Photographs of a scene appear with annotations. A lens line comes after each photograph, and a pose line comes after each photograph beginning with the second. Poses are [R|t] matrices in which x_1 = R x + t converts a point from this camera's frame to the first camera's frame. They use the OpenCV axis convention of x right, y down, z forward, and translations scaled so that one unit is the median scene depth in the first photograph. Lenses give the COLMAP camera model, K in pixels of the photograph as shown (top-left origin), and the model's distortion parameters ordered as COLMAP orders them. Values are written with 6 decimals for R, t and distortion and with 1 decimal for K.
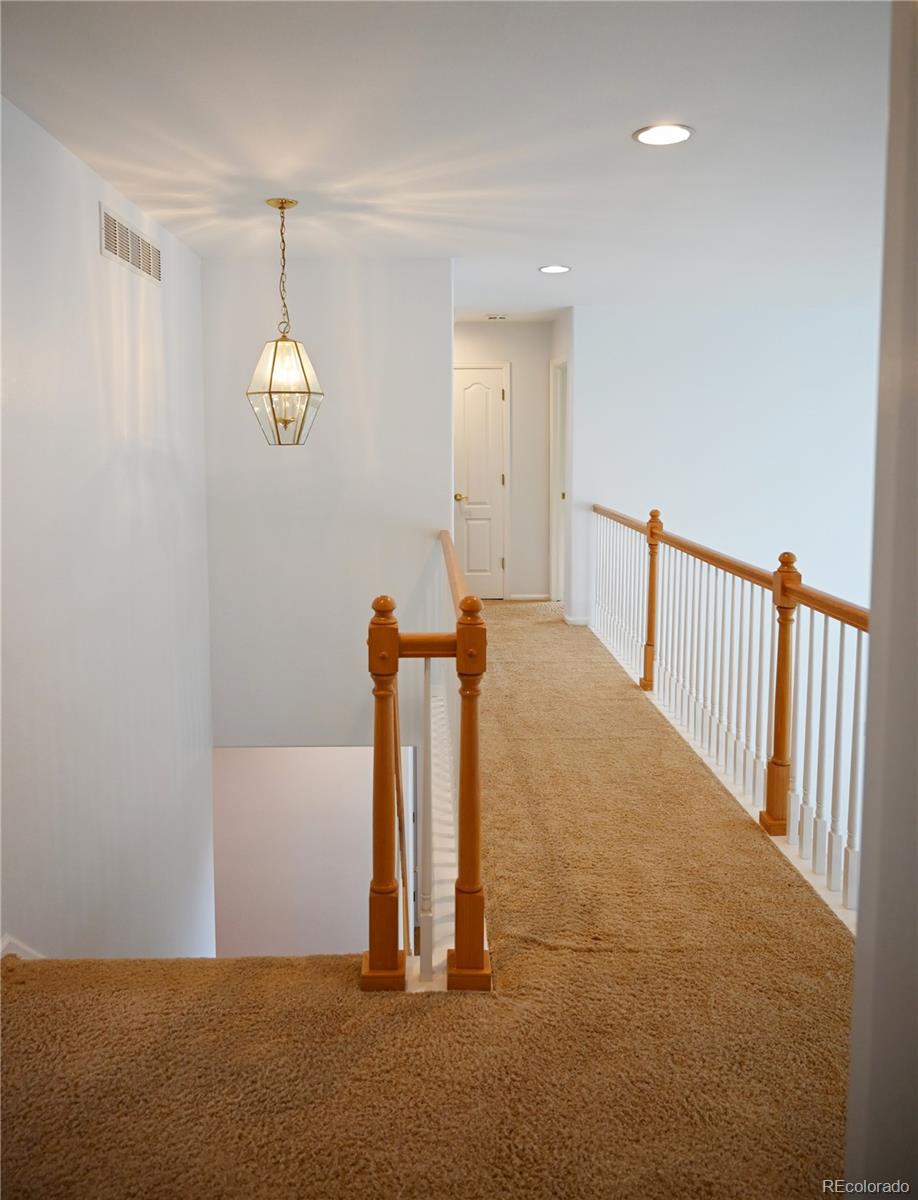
lens RADIAL K [[1008.0, 0, 458.4], [0, 1008.0, 595.9], [0, 0, 1]] dist [0.003105, 0.000400]
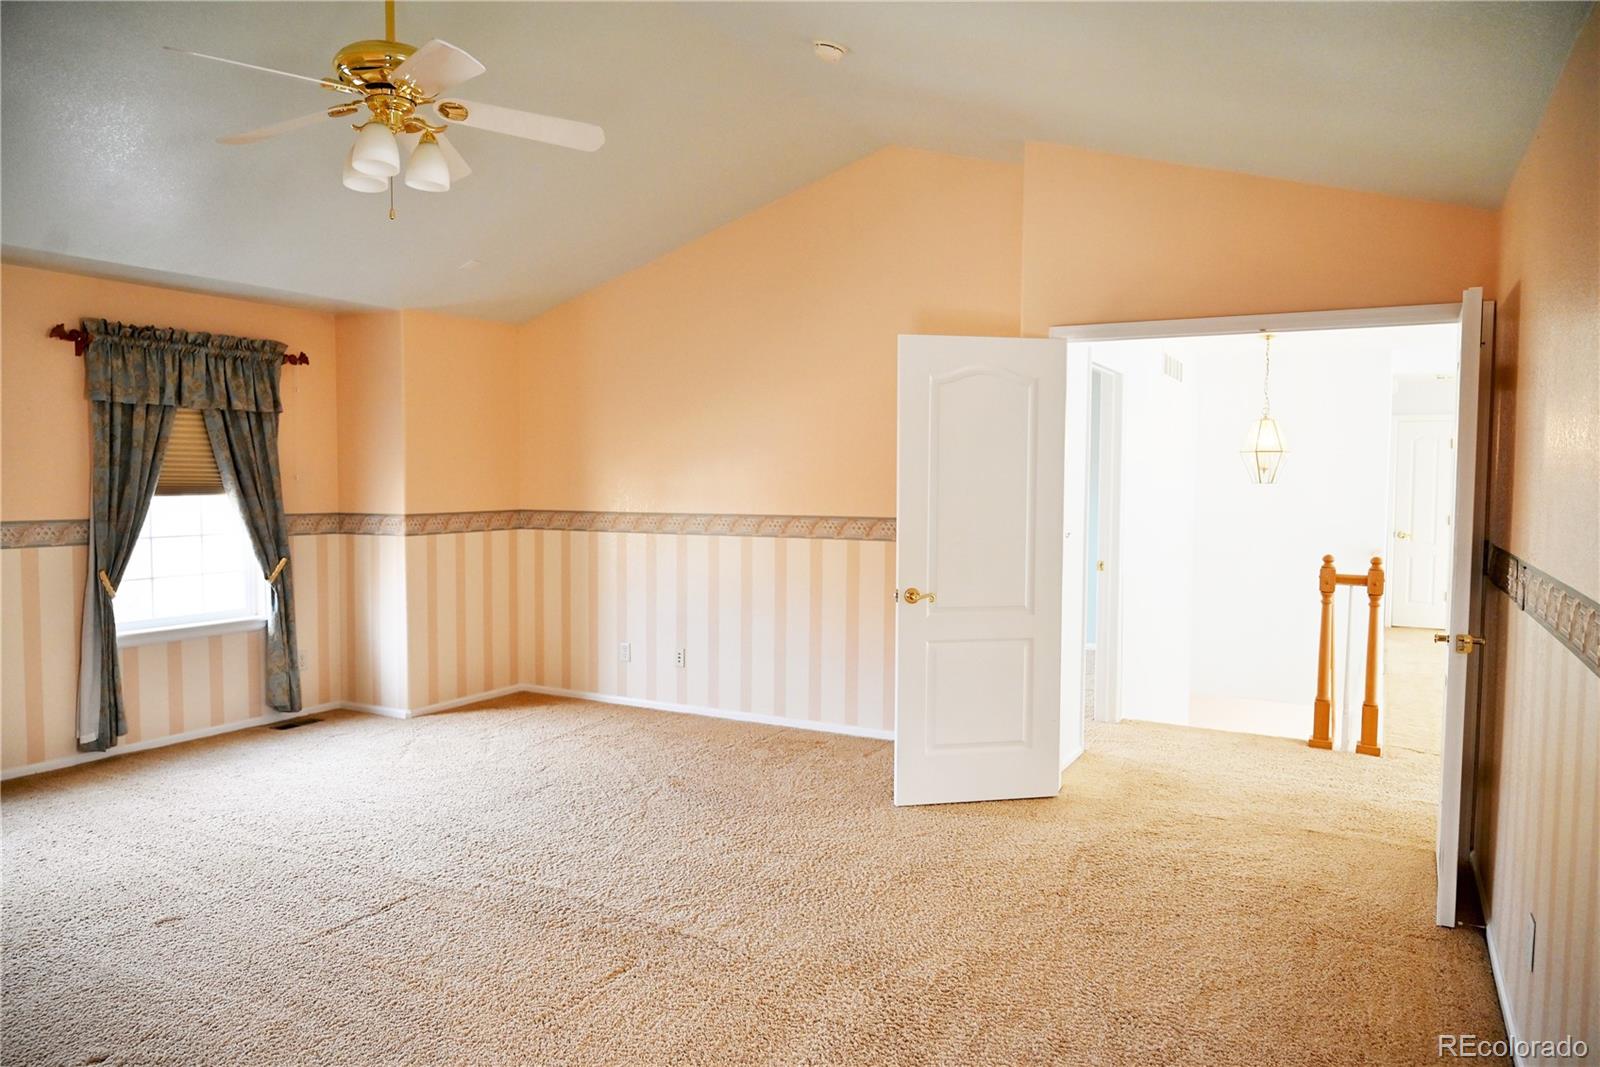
lens RADIAL K [[1070.4, 0, 803.8], [0, 1070.4, 533.3], [0, 0, 1]] dist [-0.005070, 0.000780]
pose [[0.863804, 0.028856, -0.503001, 0.096996], [-0.080983, 0.993330, -0.082086, 0.222436], [0.497277, 0.111640, 0.860379, -1.419896]]
